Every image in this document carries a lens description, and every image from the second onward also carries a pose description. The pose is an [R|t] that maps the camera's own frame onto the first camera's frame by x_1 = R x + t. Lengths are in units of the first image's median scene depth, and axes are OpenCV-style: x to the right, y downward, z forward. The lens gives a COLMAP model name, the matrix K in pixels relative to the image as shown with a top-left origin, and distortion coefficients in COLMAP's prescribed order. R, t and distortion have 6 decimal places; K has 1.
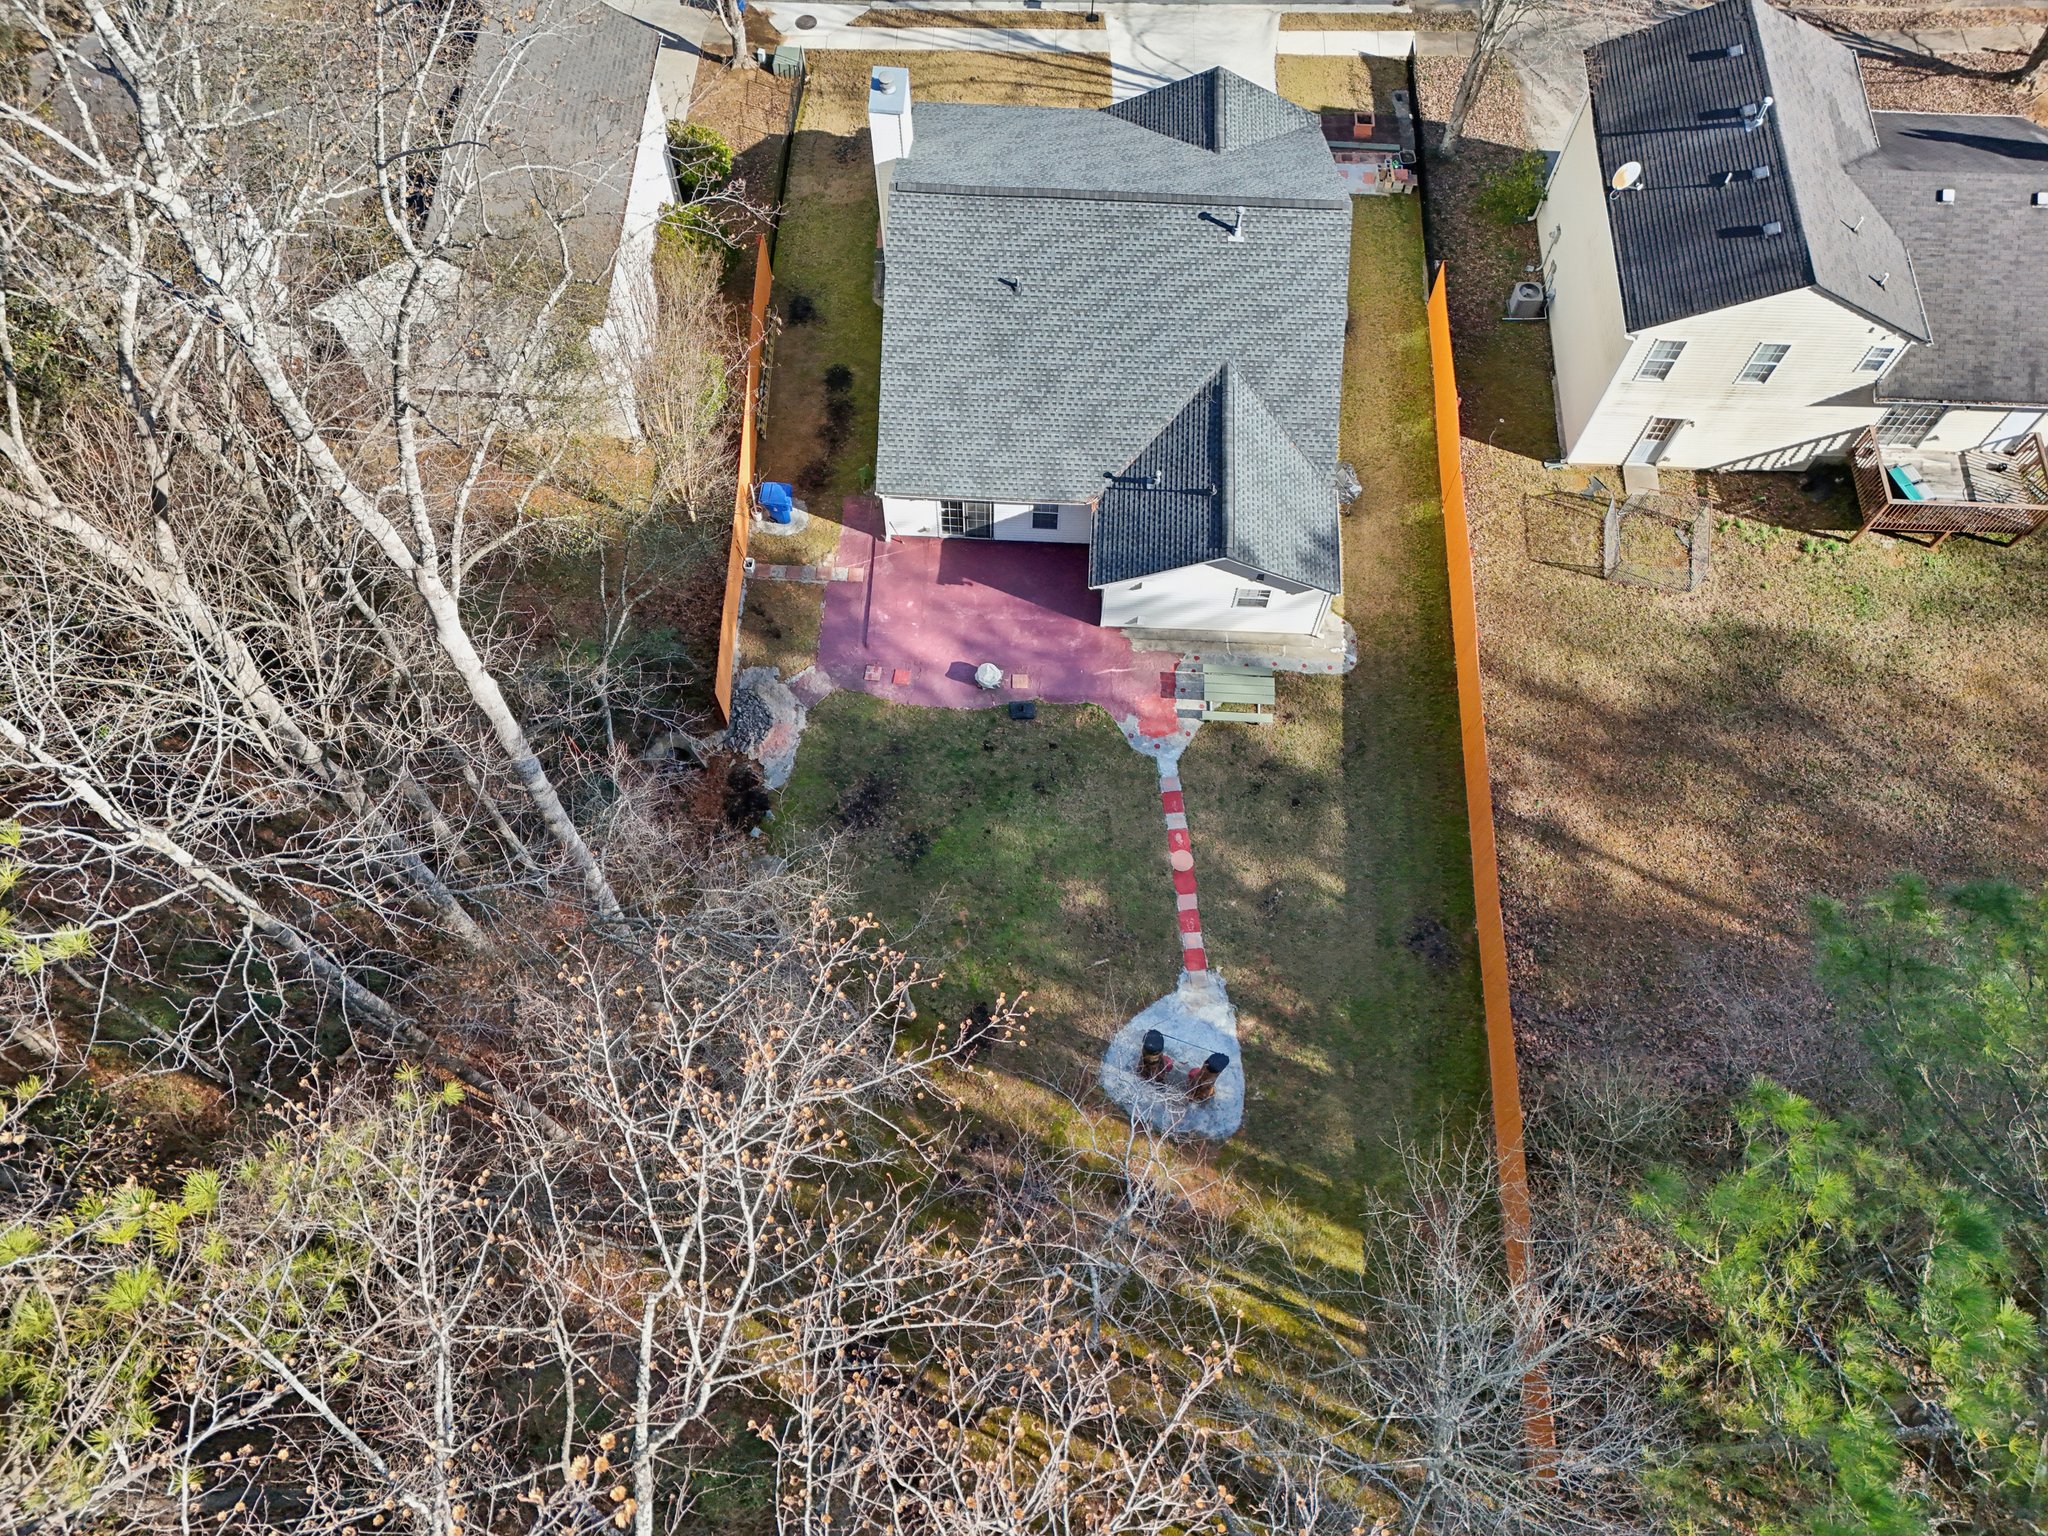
lens RADIAL K [[1482.2, 0, 1019.6], [0, 1482.2, 761.8], [0, 0, 1]] dist [0.085614, -0.076124]
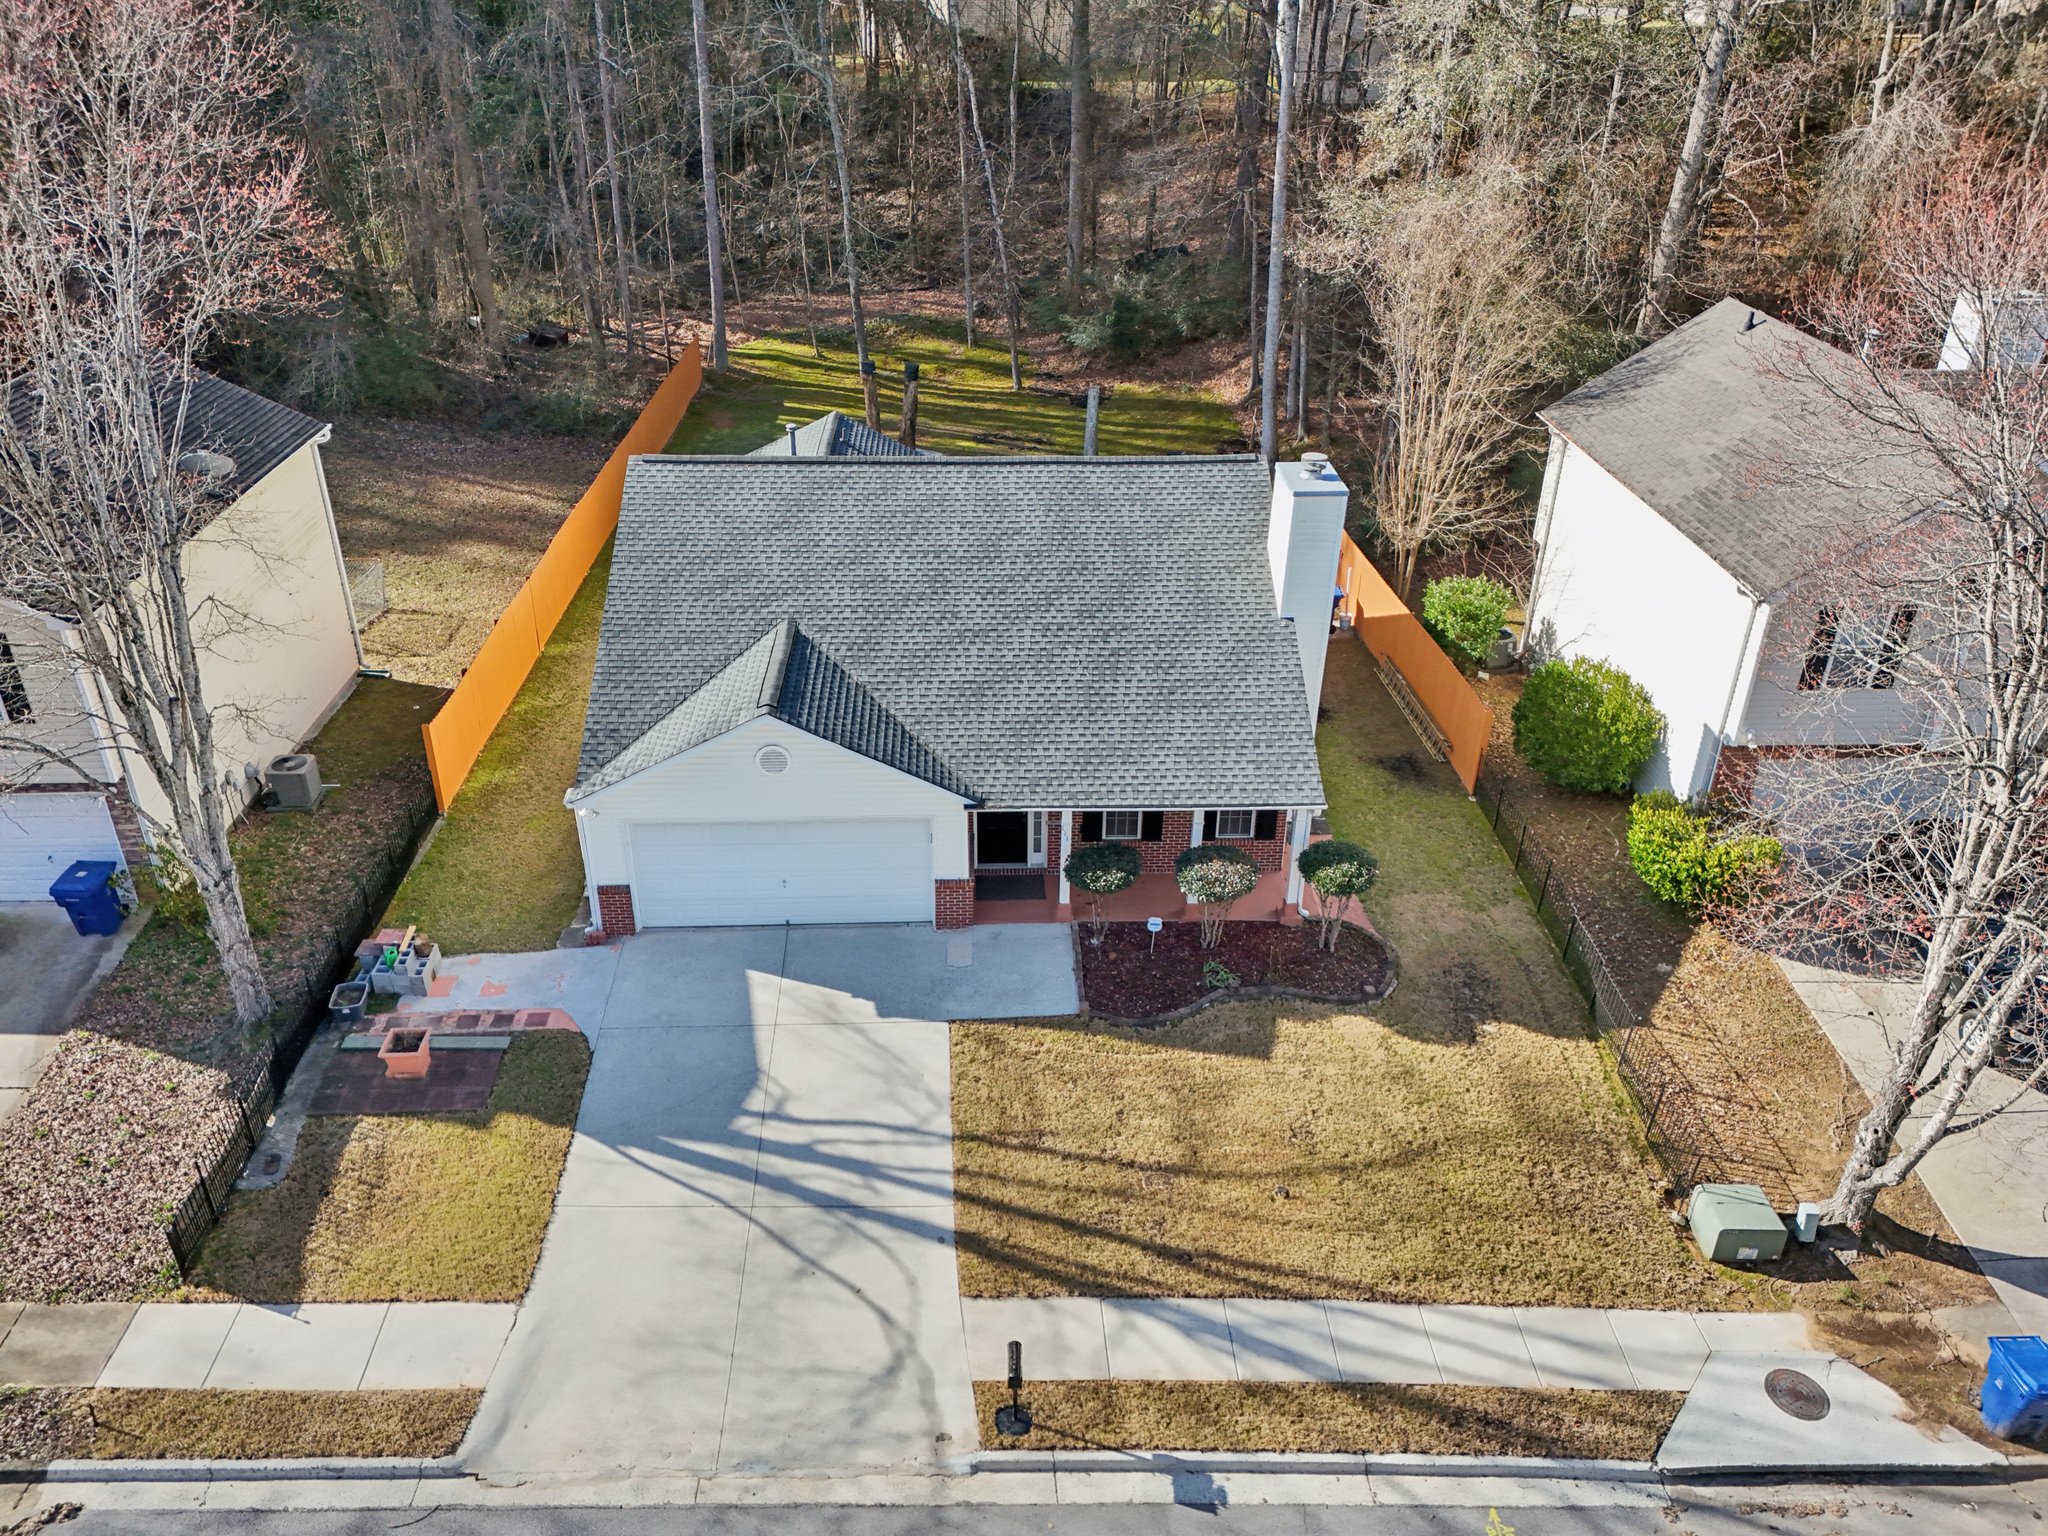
lens RADIAL K [[1482.2, 0, 1019.6], [0, 1482.2, 761.8], [0, 0, 1]] dist [0.085614, -0.076124]
pose [[-0.995713, 0.033462, -0.086237, 0.100252], [-0.088658, -0.079284, 0.992902, -1.090412], [0.026387, 0.996290, 0.081911, 1.087094]]
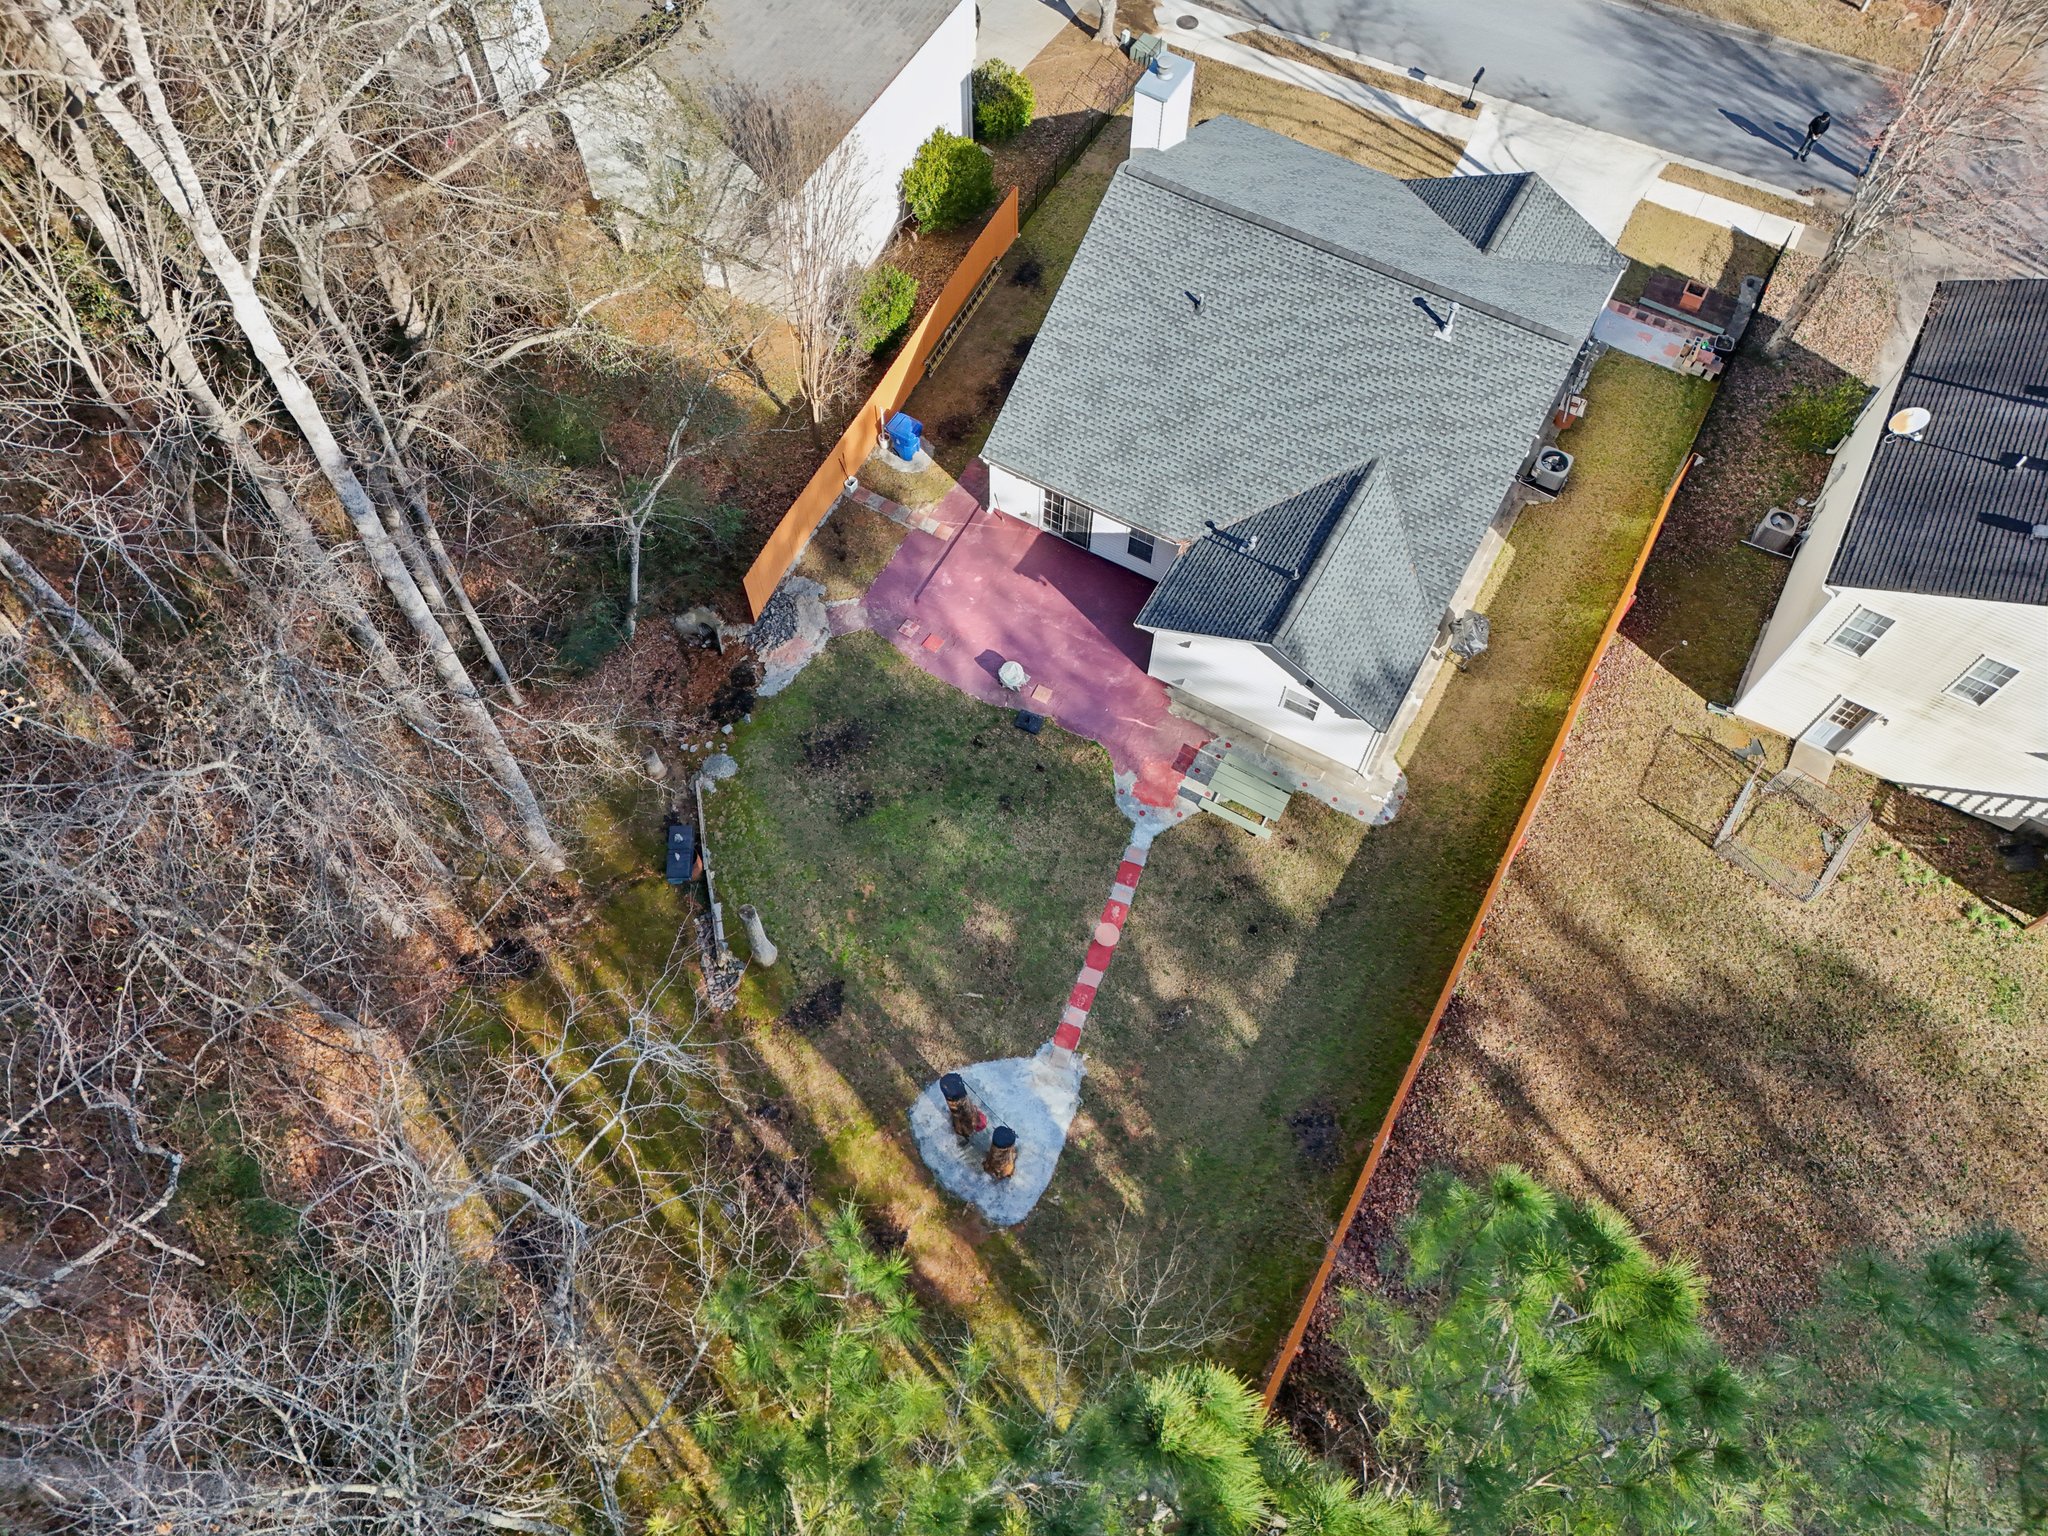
lens RADIAL K [[1482.2, 0, 1019.6], [0, 1482.2, 761.8], [0, 0, 1]] dist [0.085614, -0.076124]
pose [[0.897223, 0.391111, -0.204995, 0.198731], [-0.399455, 0.916753, 0.000742, -0.010112], [0.188220, 0.081221, 0.978763, 0.080594]]
